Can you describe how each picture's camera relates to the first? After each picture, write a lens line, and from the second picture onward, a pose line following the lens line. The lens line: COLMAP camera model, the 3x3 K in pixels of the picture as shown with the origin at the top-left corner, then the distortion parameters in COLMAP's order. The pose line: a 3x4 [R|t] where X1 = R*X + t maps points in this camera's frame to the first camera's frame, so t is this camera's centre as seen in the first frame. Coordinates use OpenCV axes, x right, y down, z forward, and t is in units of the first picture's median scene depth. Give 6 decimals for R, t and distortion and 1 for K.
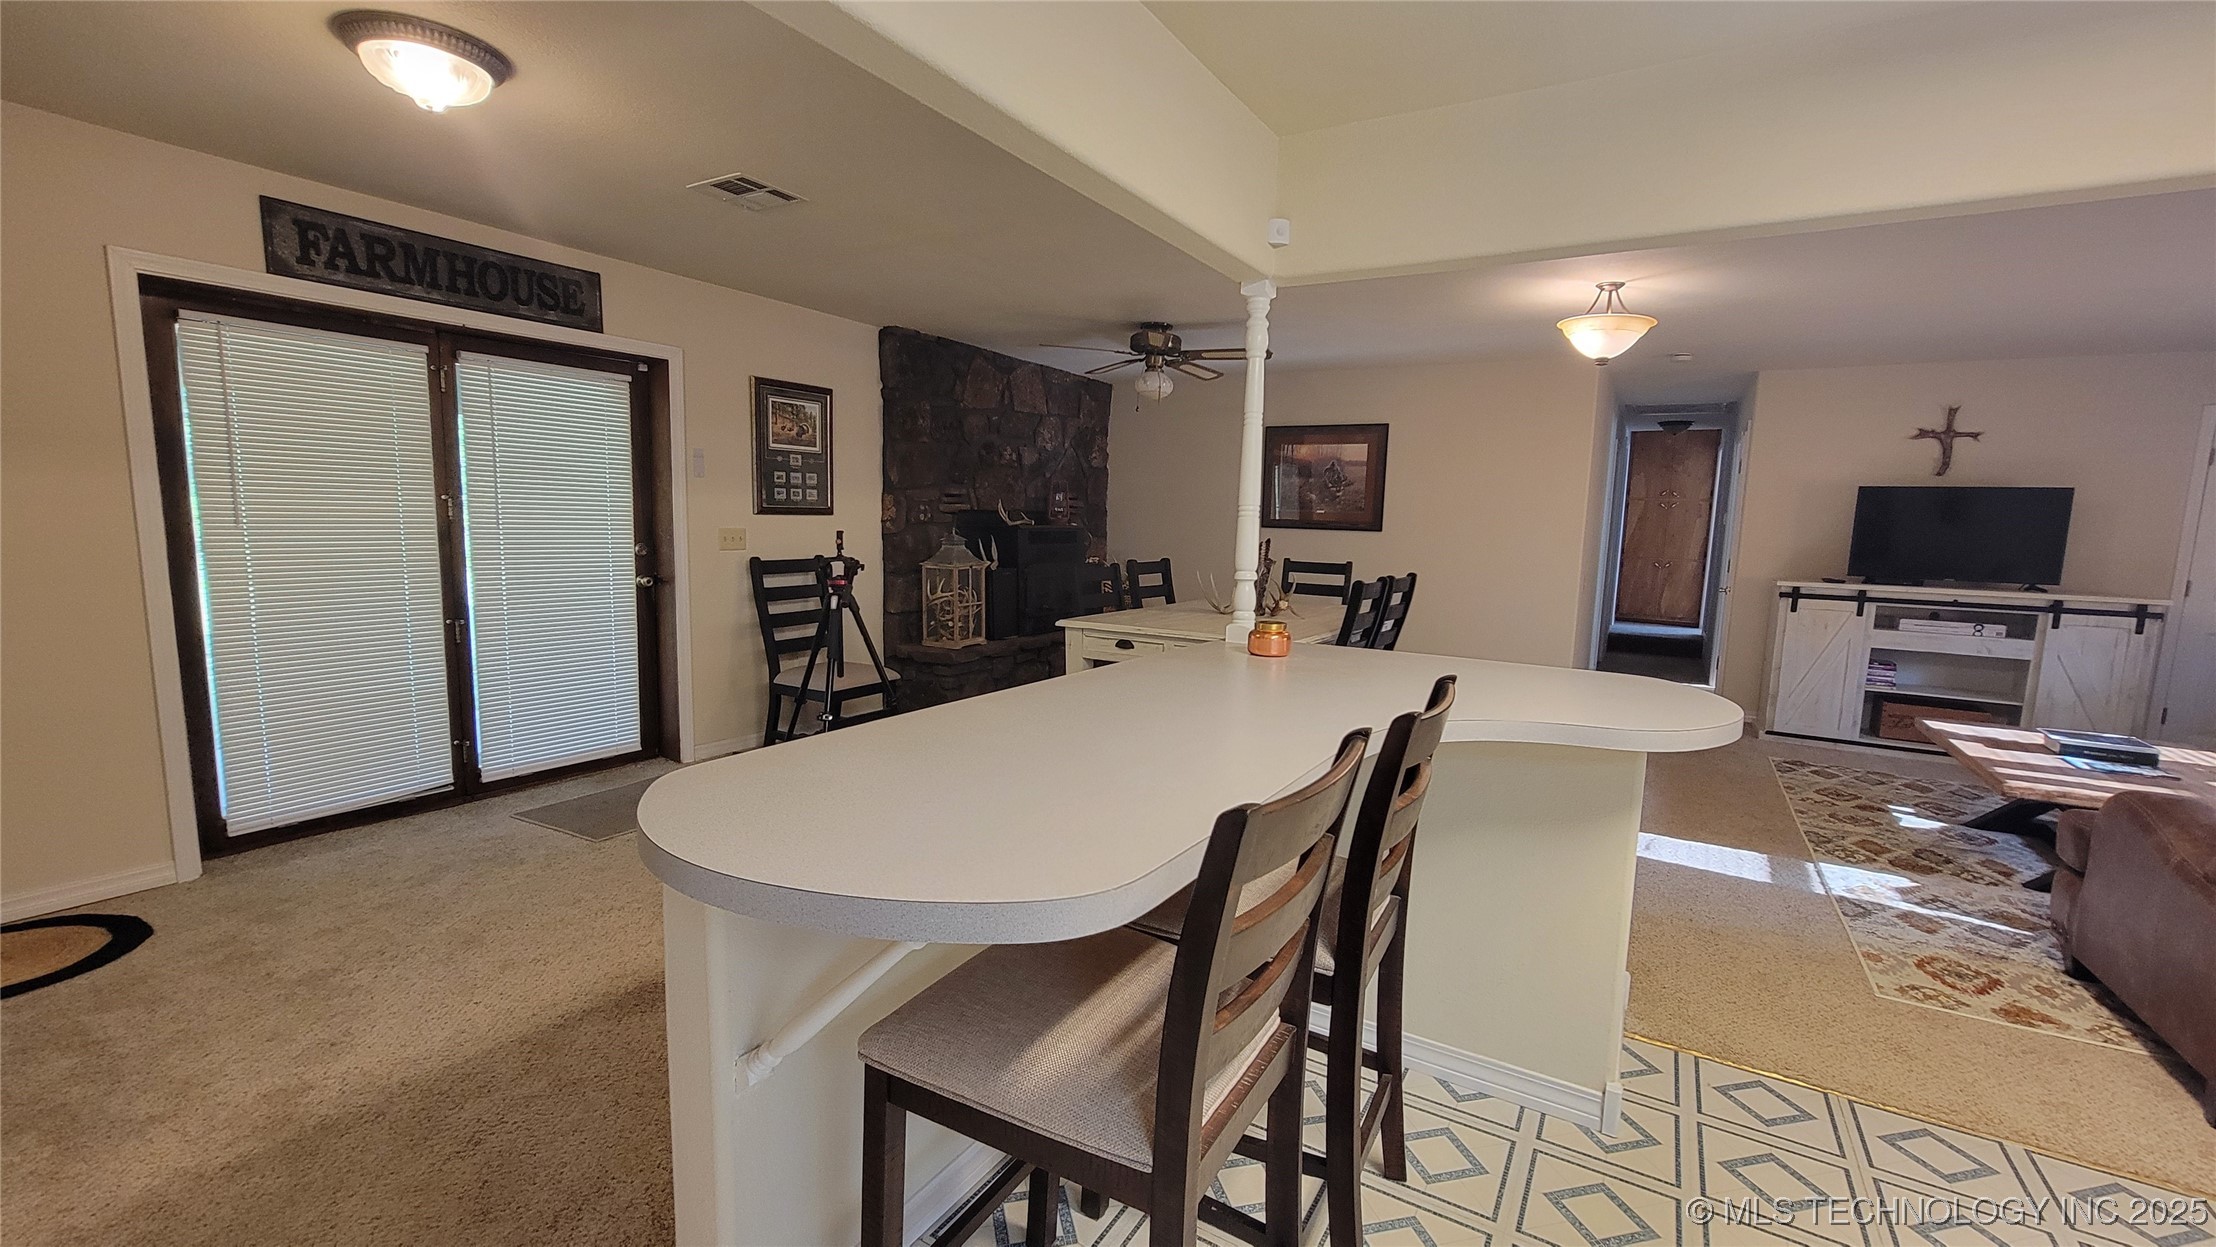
lens RADIAL K [[903.3, 0, 1118.1], [0, 903.3, 629.6], [0, 0, 1]] dist [-0.003070, 0.001084]
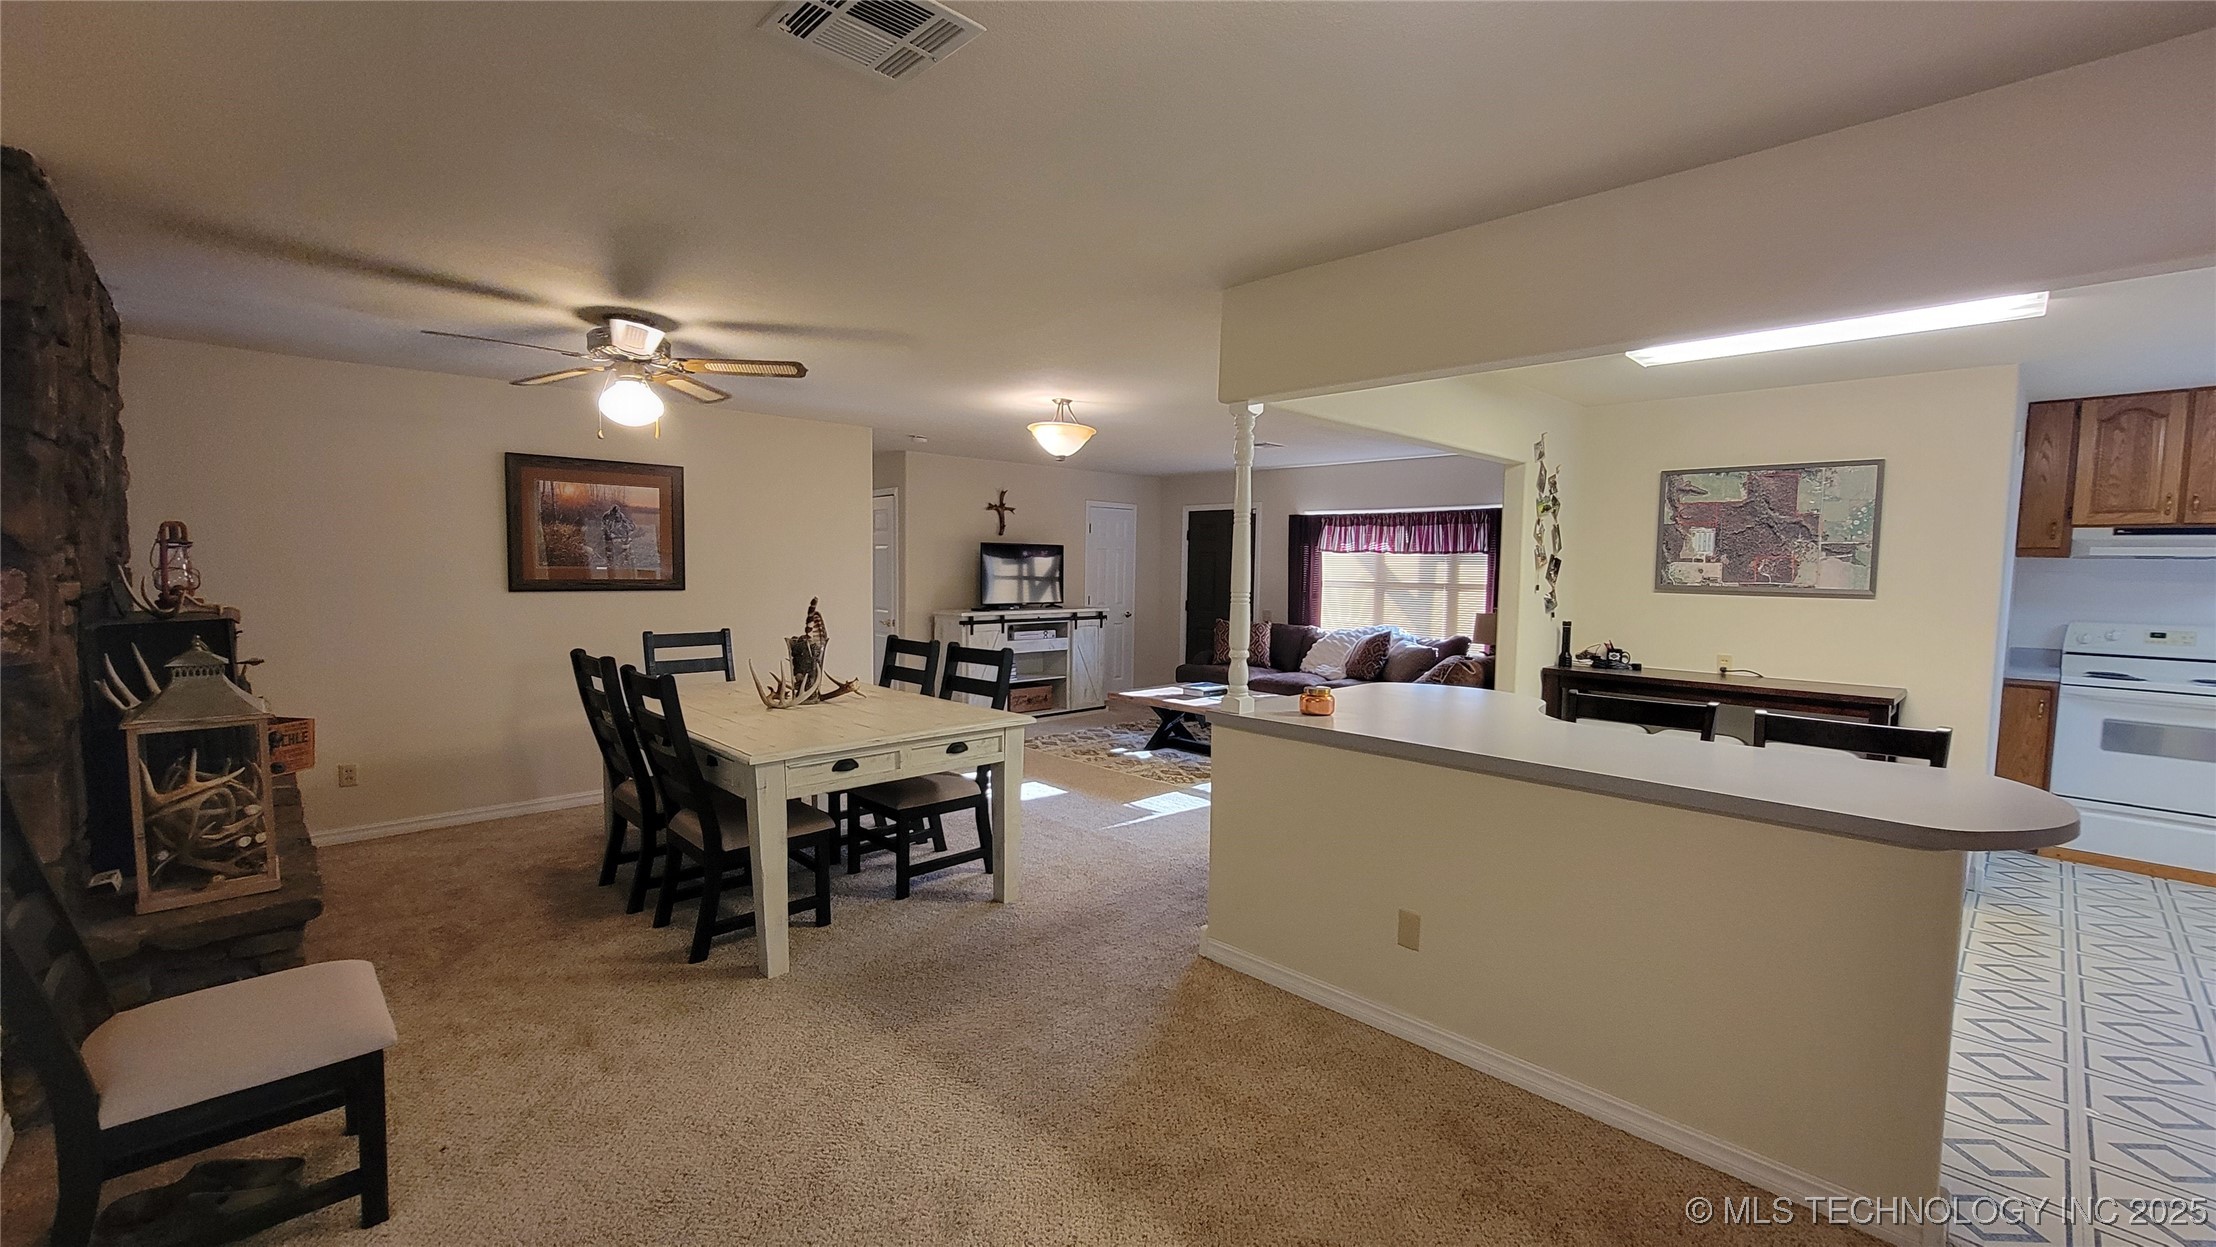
lens RADIAL K [[903.3, 0, 1118.1], [0, 903.3, 629.6], [0, 0, 1]] dist [-0.003070, 0.001084]
pose [[0.254434, -0.094431, 0.962469, -0.549252], [0.113937, 0.991217, 0.067132, -0.101879], [-0.960355, 0.092581, 0.262958, 0.469189]]
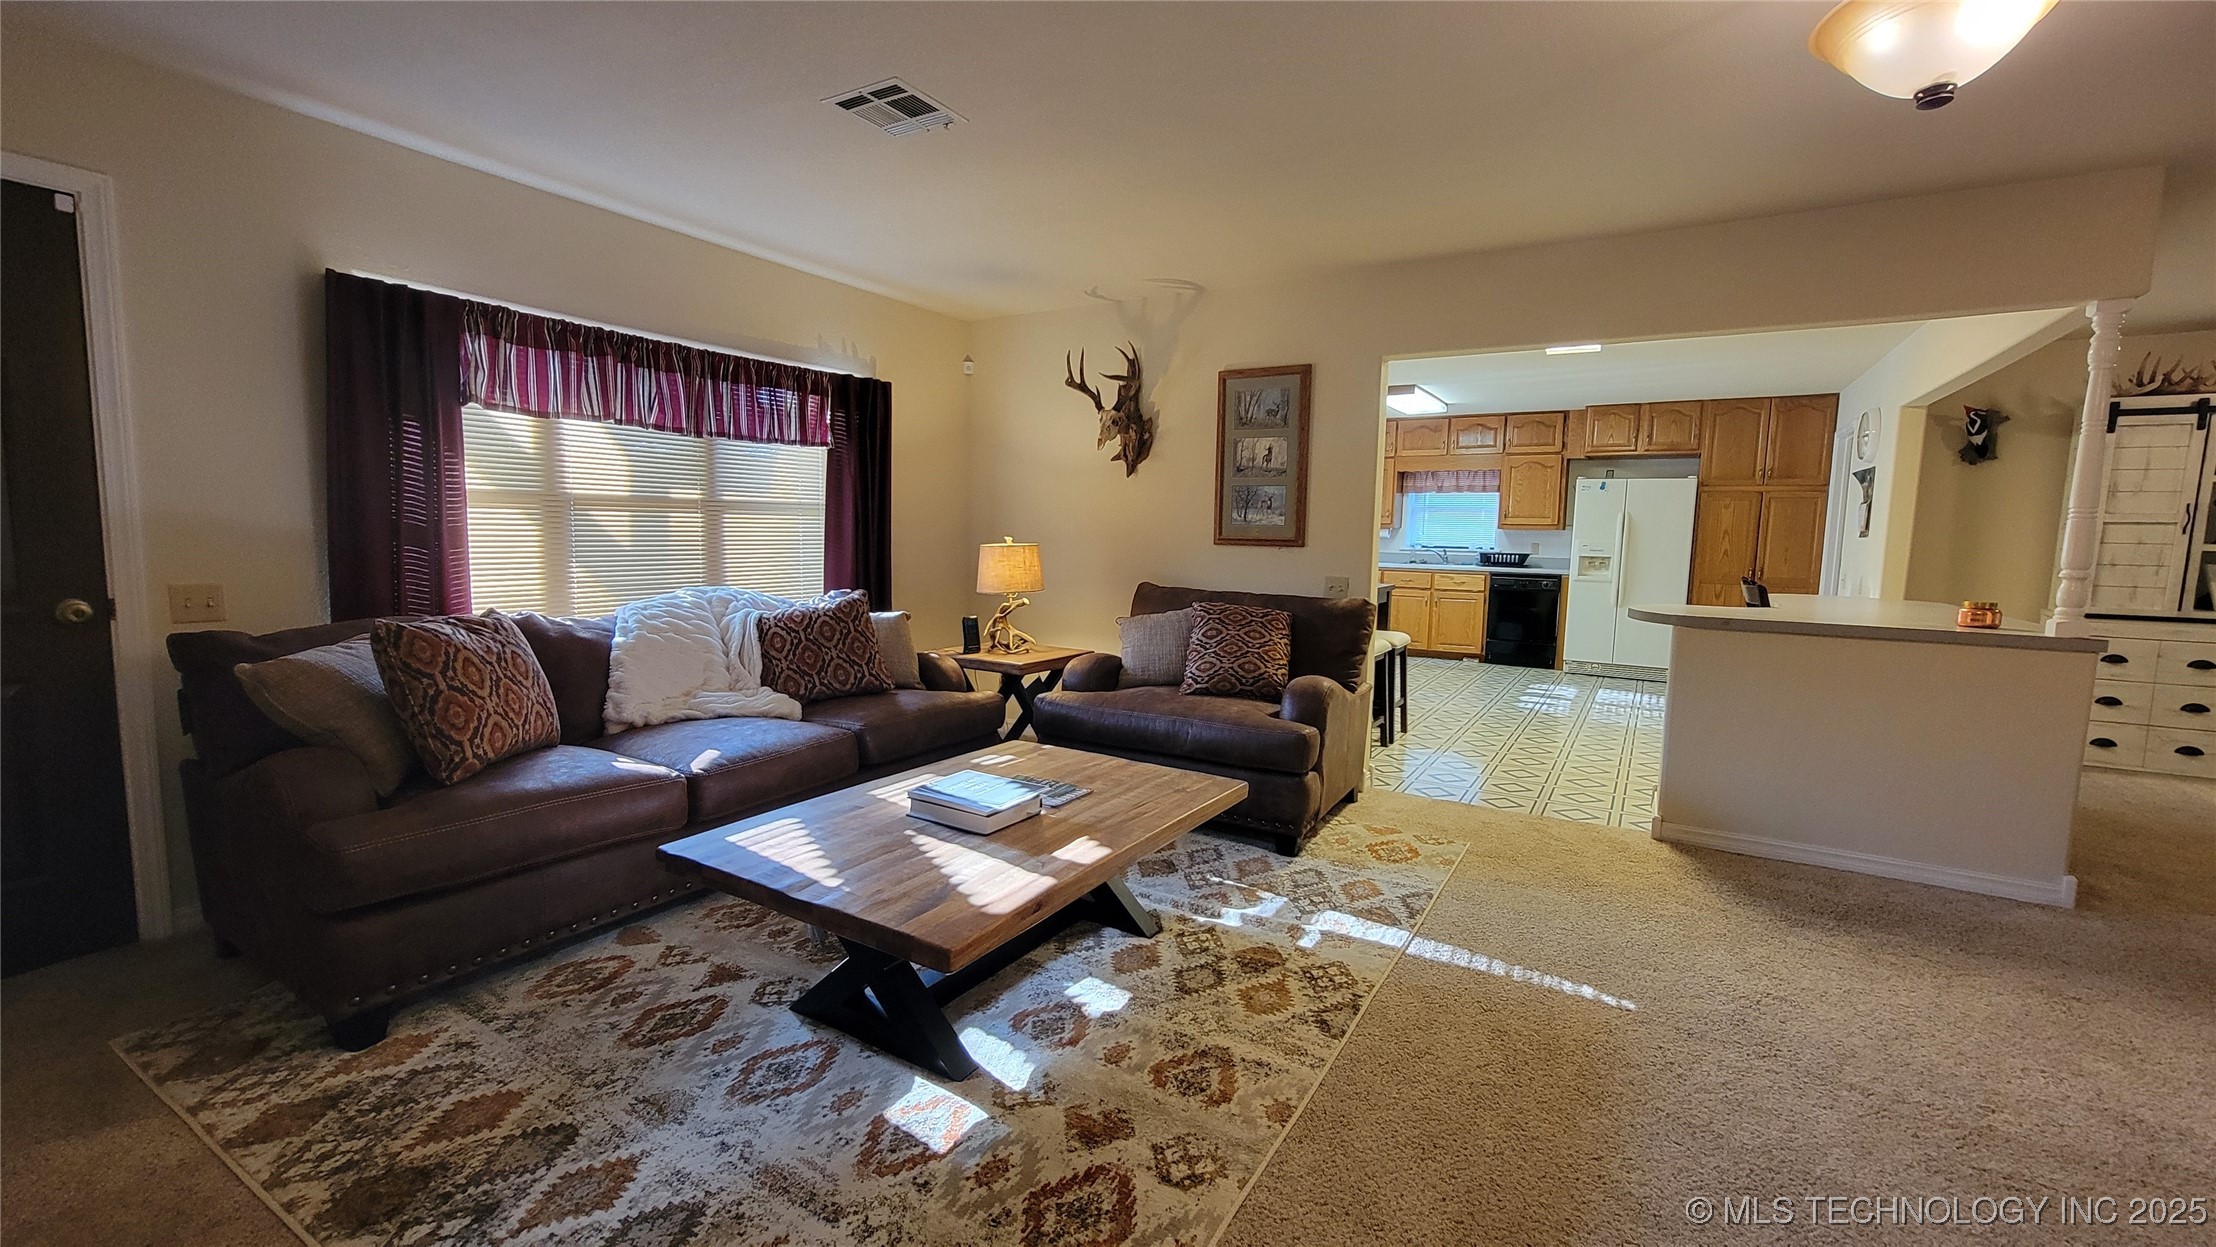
lens RADIAL K [[903.3, 0, 1118.1], [0, 903.3, 629.6], [0, 0, 1]] dist [-0.003070, 0.001084]
pose [[-0.998840, -0.047897, -0.005036, 0.702665], [-0.047745, 0.971072, 0.233967, -0.105626], [-0.006316, 0.233936, -0.972232, 1.137164]]
